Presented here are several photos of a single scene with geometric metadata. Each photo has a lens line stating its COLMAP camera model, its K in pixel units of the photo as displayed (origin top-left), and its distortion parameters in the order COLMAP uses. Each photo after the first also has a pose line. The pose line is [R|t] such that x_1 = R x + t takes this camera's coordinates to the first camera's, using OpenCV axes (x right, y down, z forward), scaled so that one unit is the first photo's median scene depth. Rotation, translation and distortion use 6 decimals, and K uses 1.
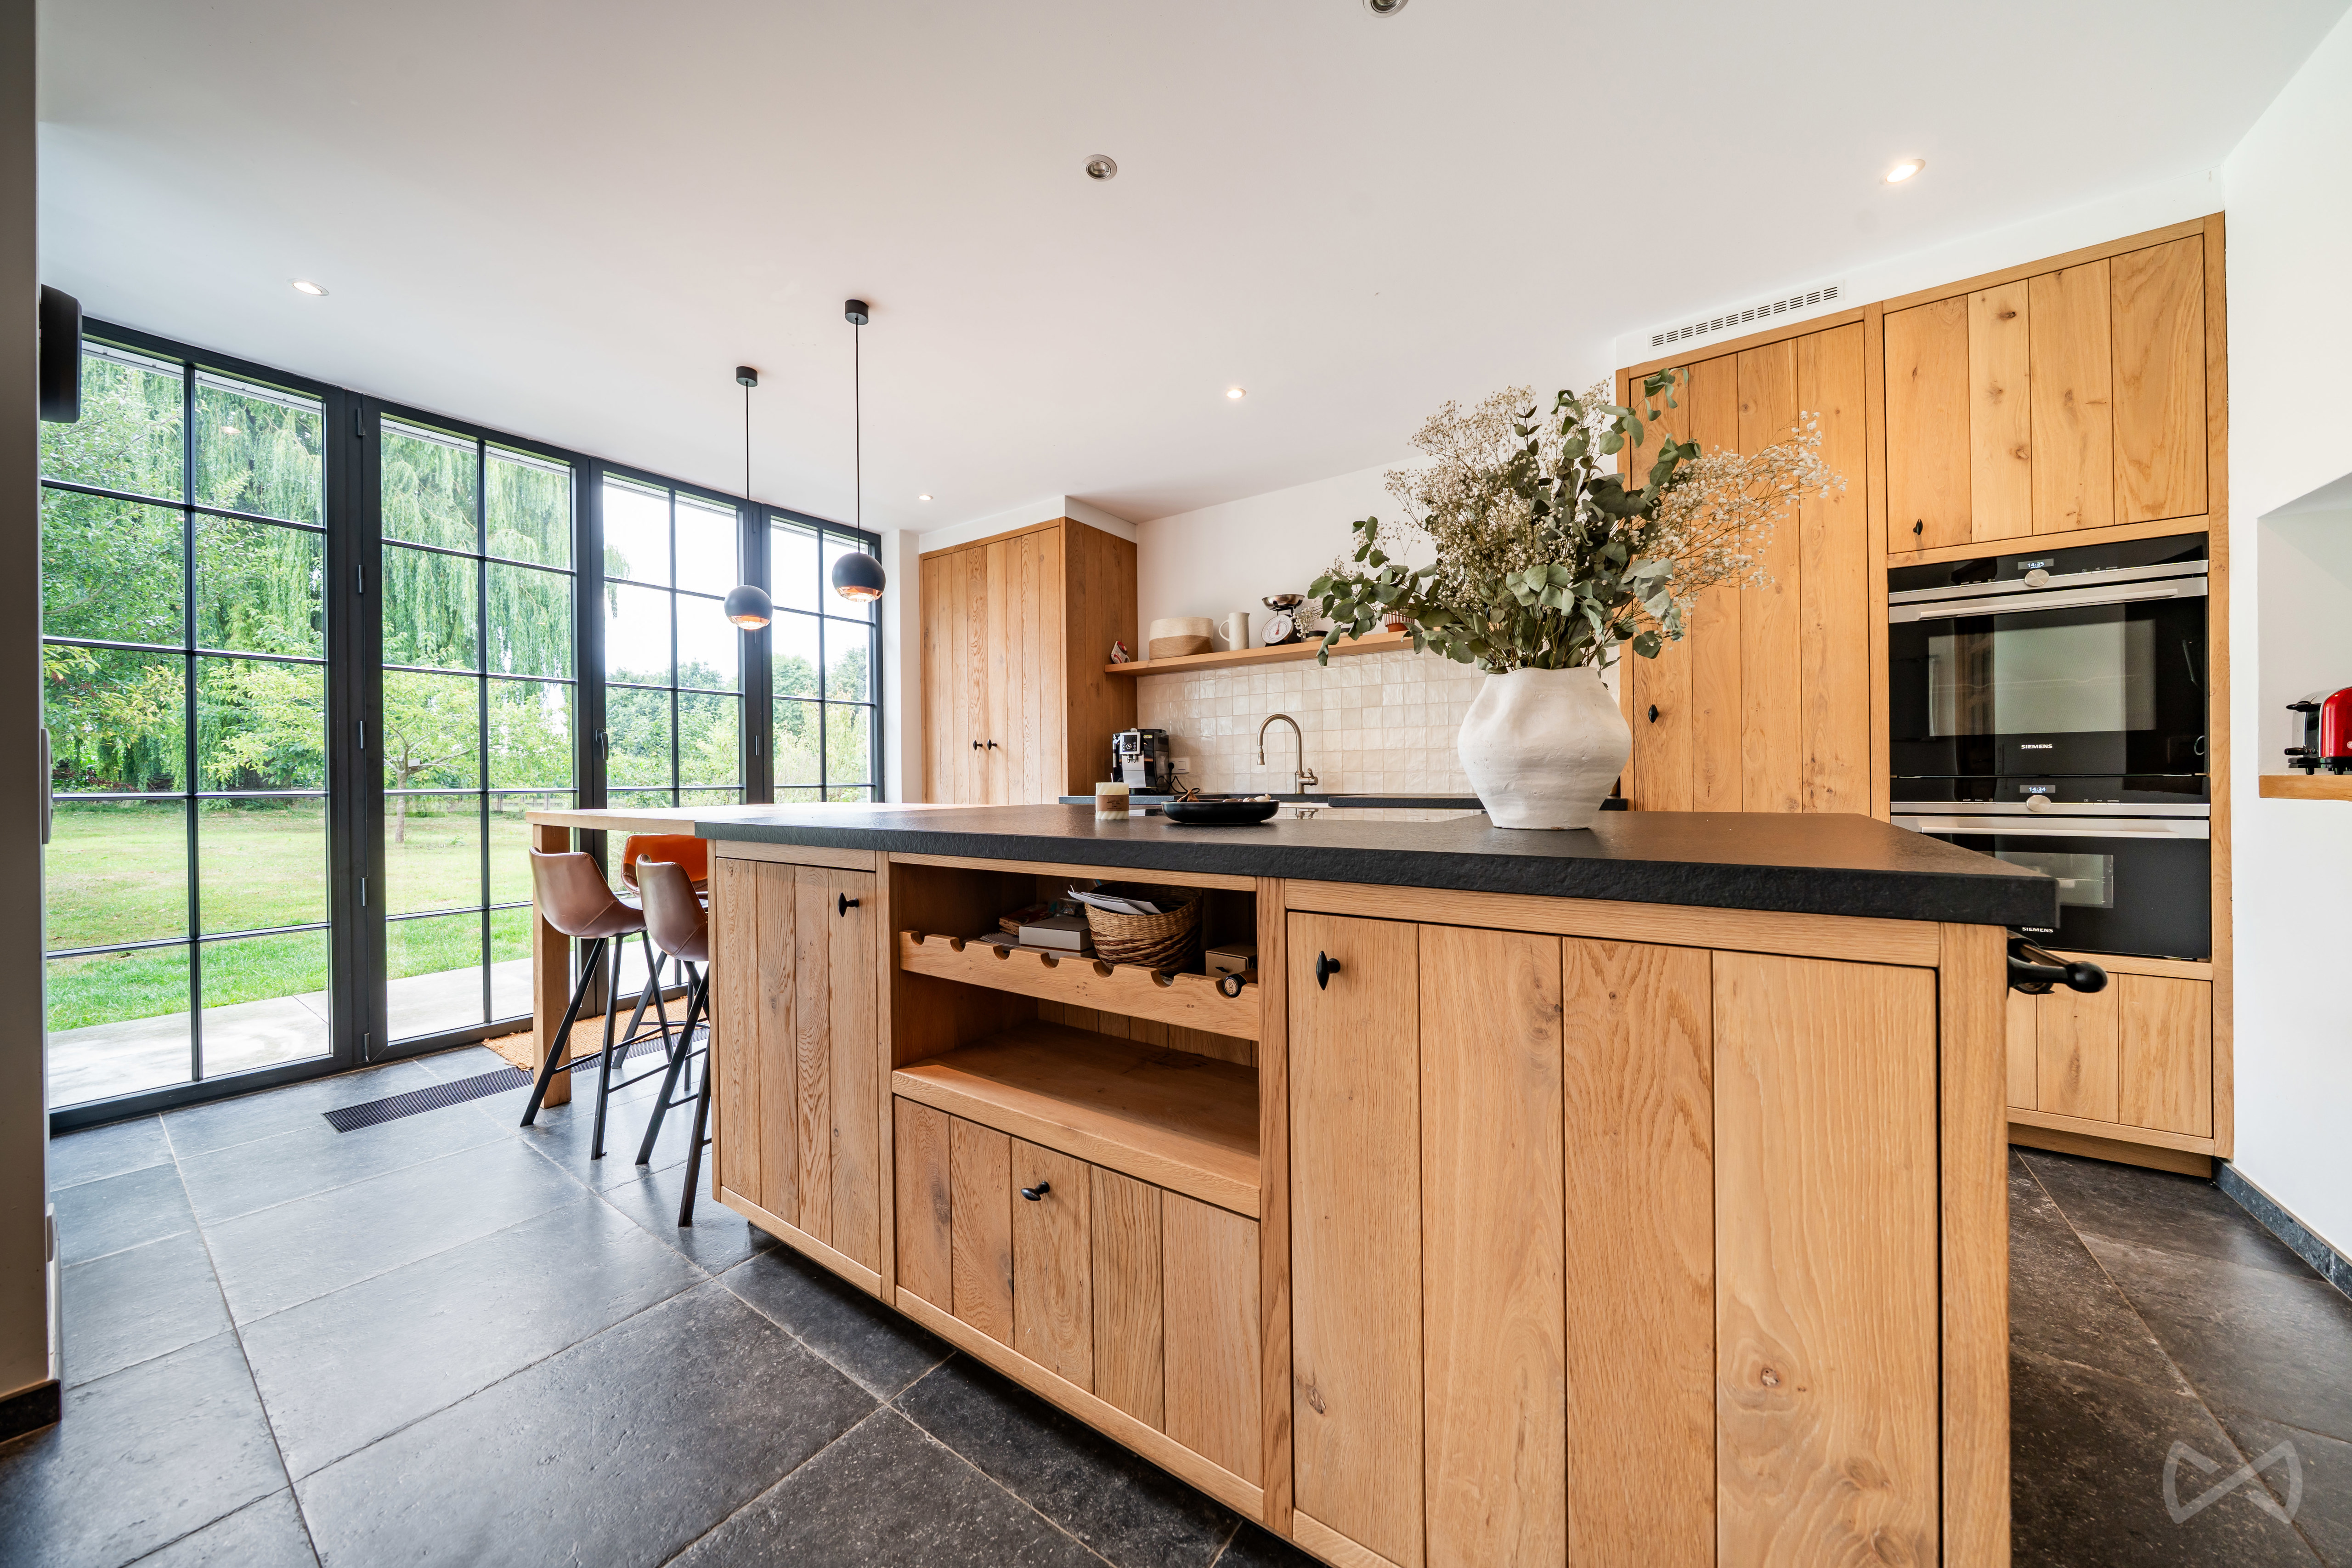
lens RADIAL K [[809.8, 0, 1159.9], [0, 809.8, 777.6], [0, 0, 1]] dist [-0.002042, 0.000007]
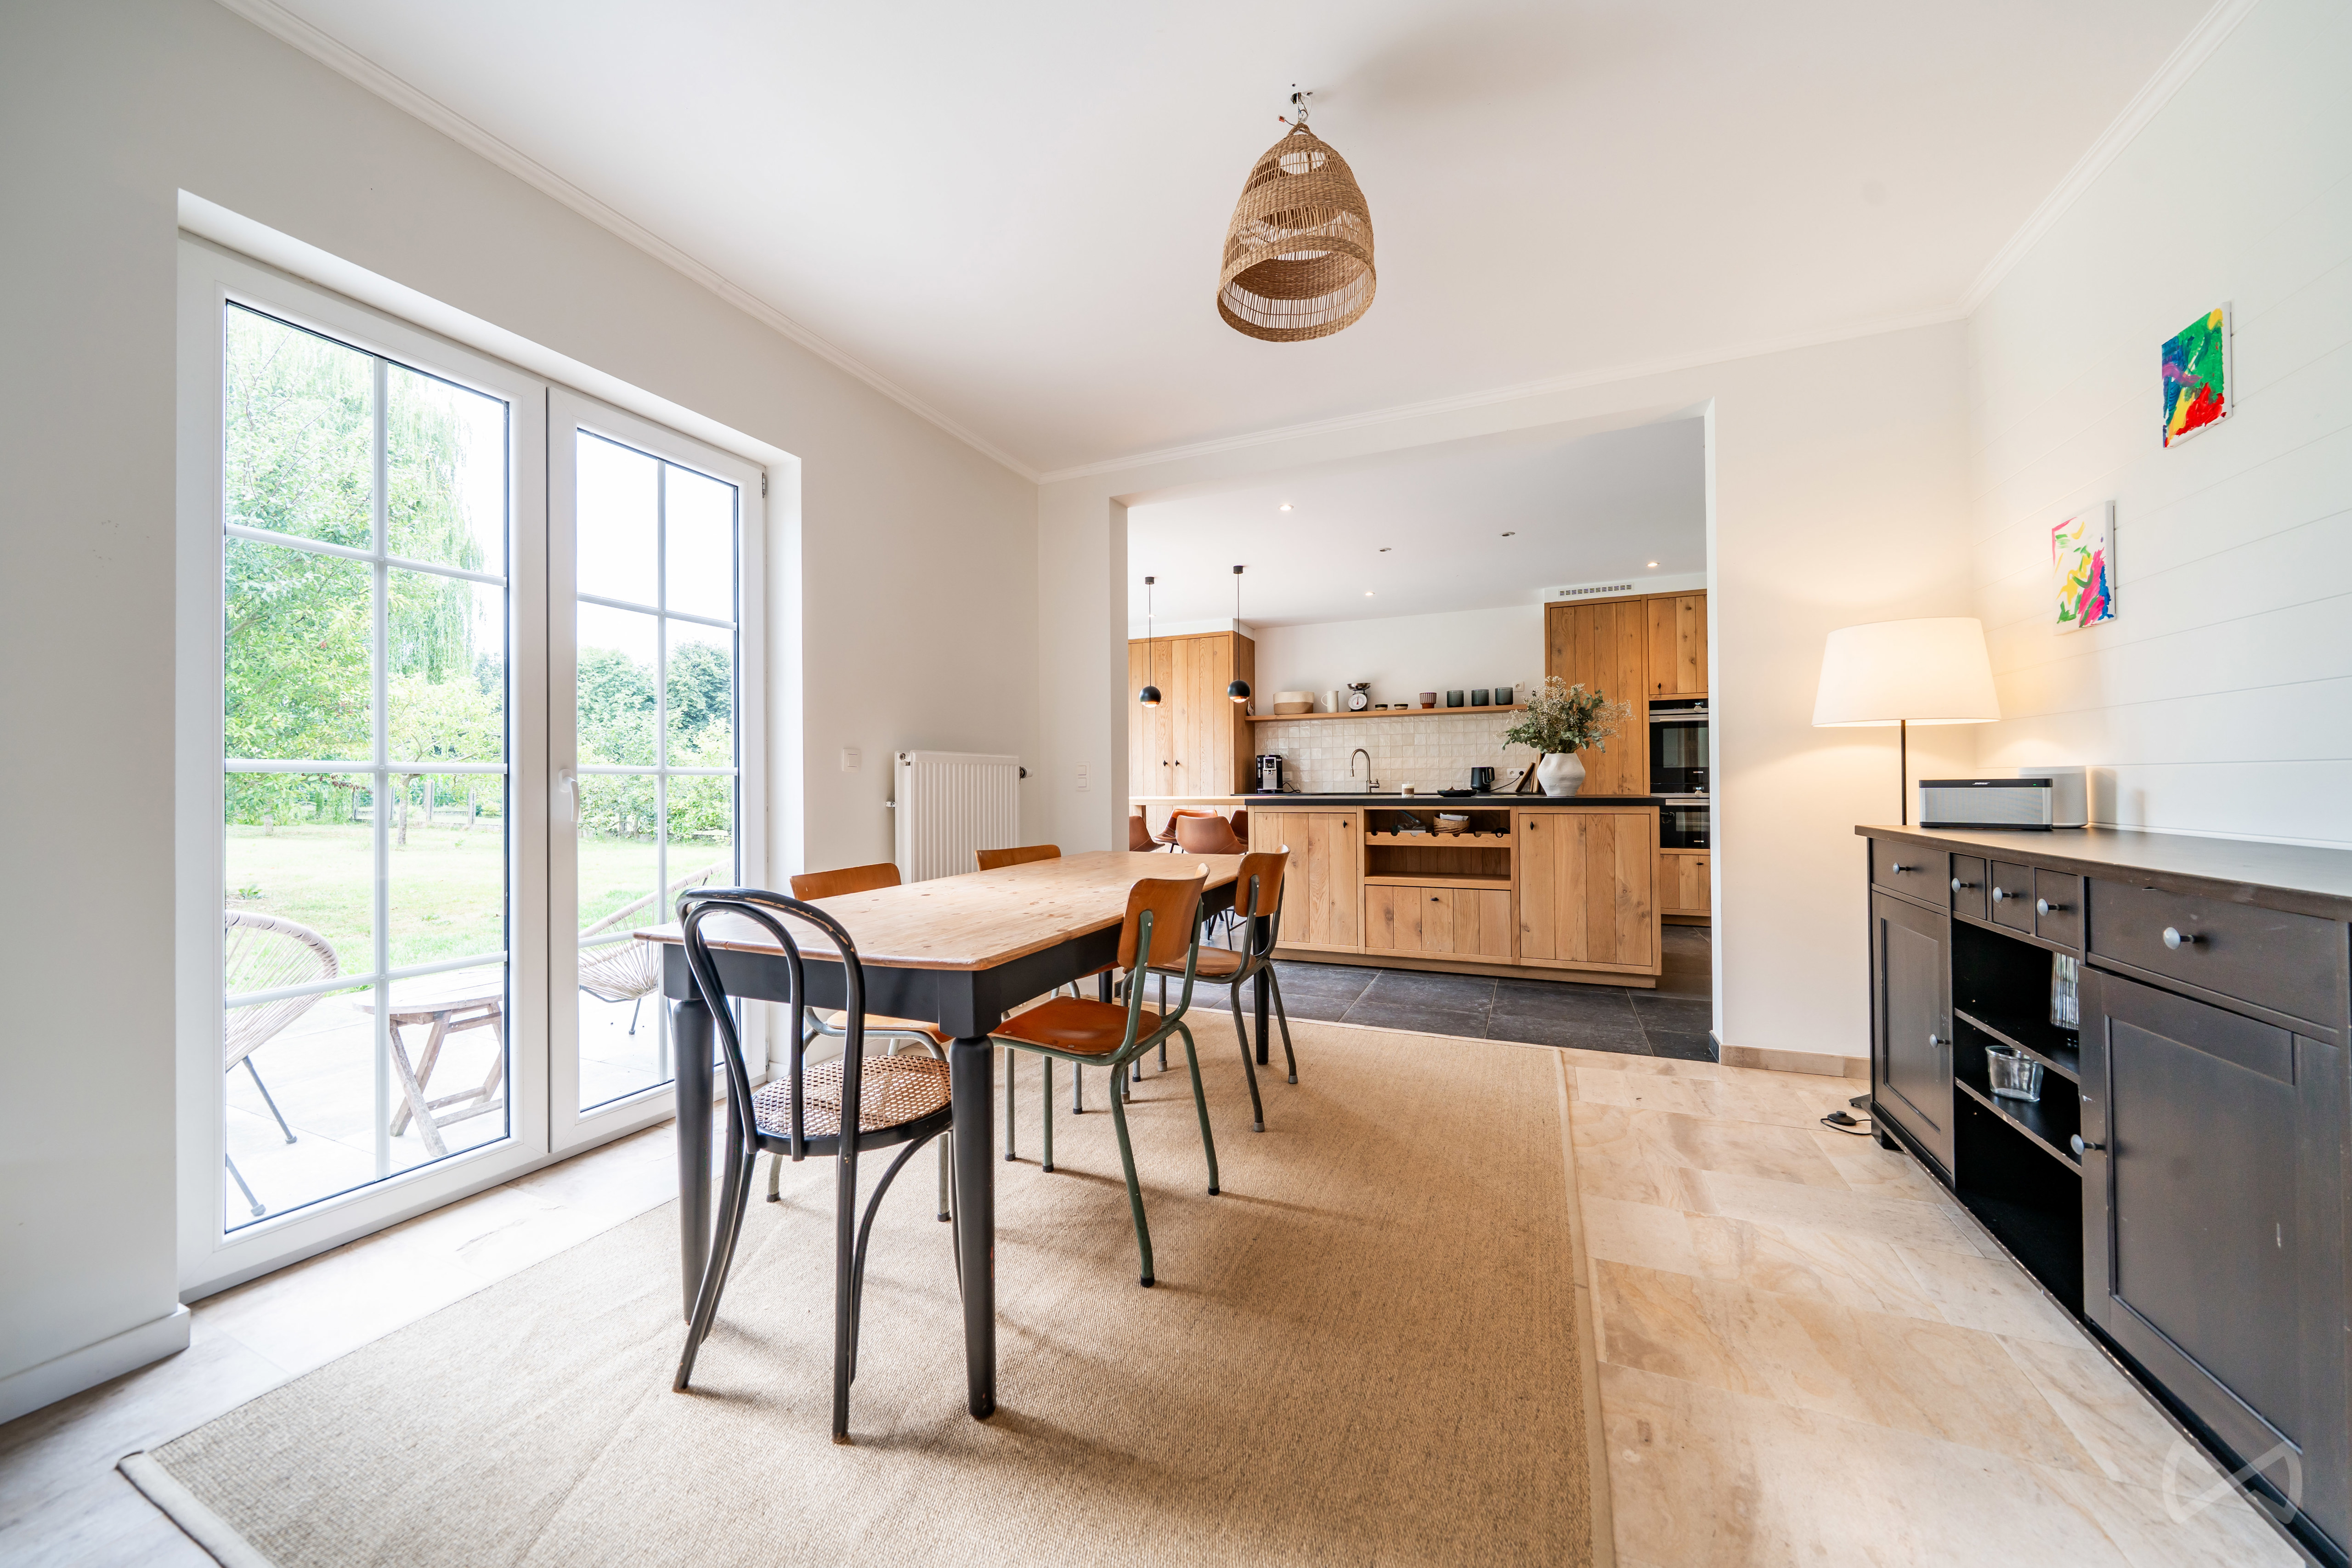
lens RADIAL K [[809.8, 0, 1172.1], [0, 809.8, 781.2], [0, 0, 1]] dist [-0.002042, 0.000007]
pose [[0.982459, 0.003903, 0.186439, -1.028838], [-0.002787, 0.999977, -0.006249, 0.011639], [-0.186459, 0.005620, 0.982447, -1.197836]]
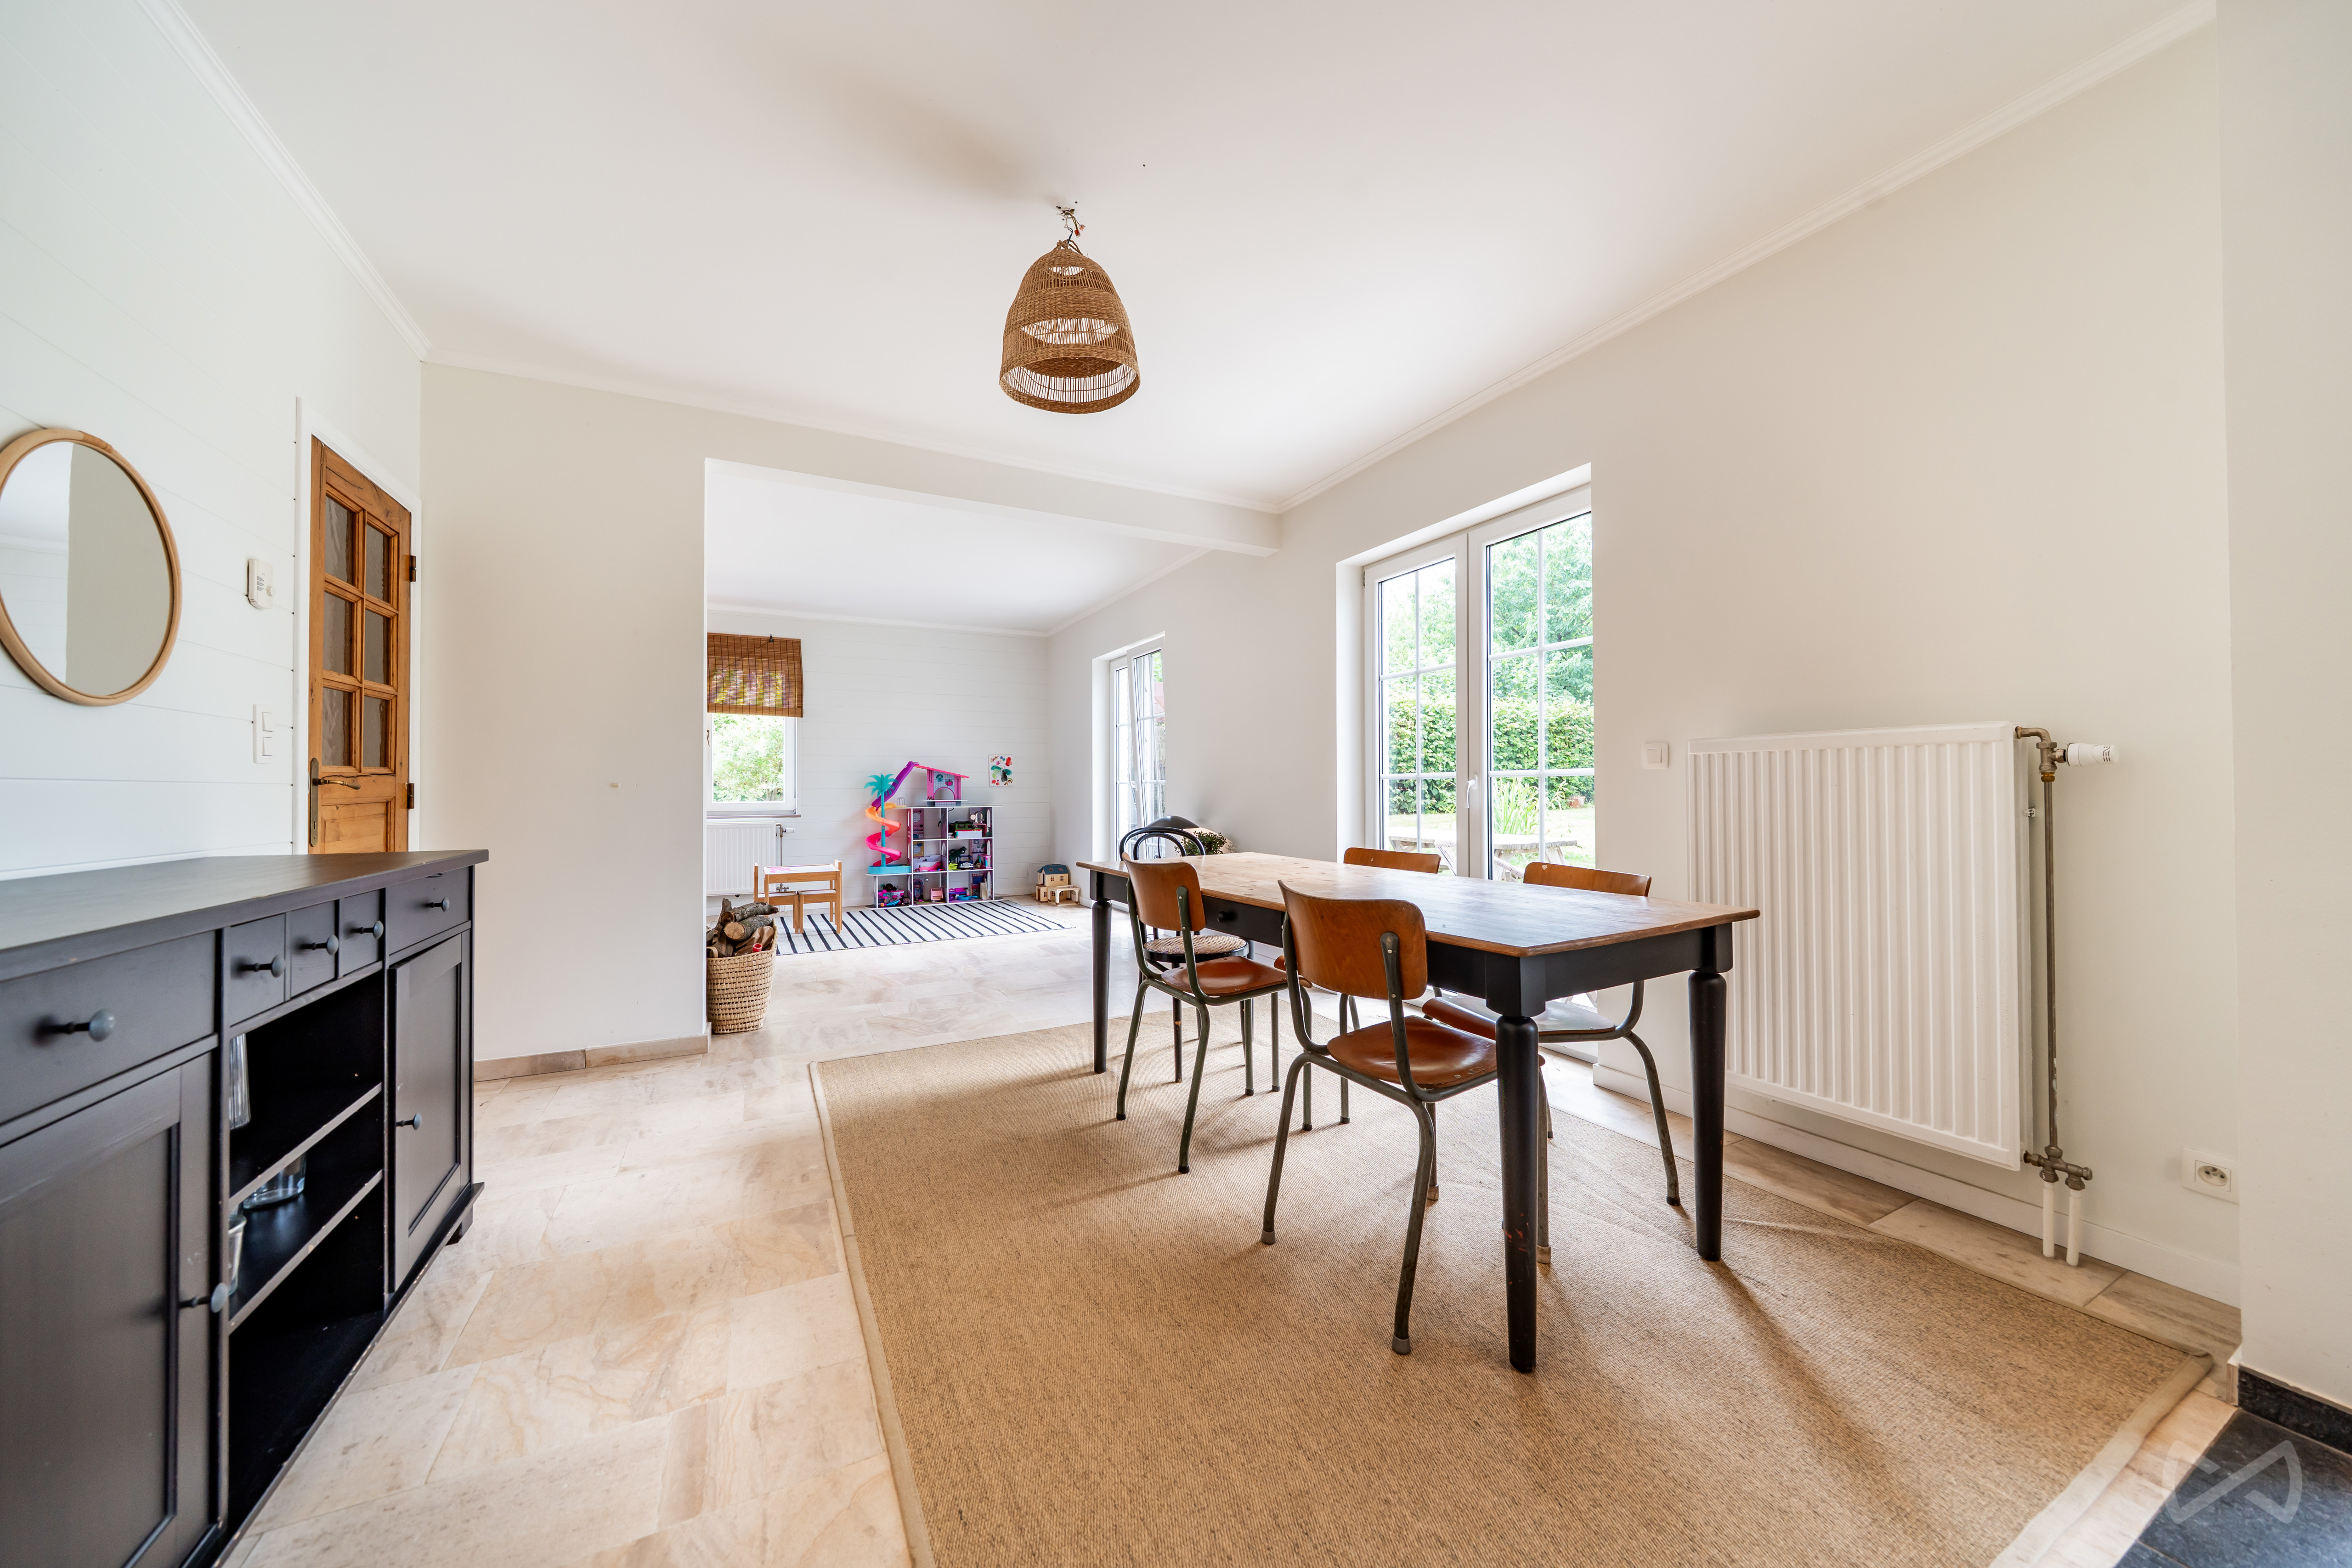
lens RADIAL K [[809.8, 0, 1171.1], [0, 809.8, 786.1], [0, 0, 1]] dist [-0.002042, 0.000007]
pose [[-0.465457, 0.009853, -0.885016, 1.938639], [0.014406, 0.999890, 0.003556, 0.002796], [0.884953, -0.011094, -0.465548, 2.480350]]
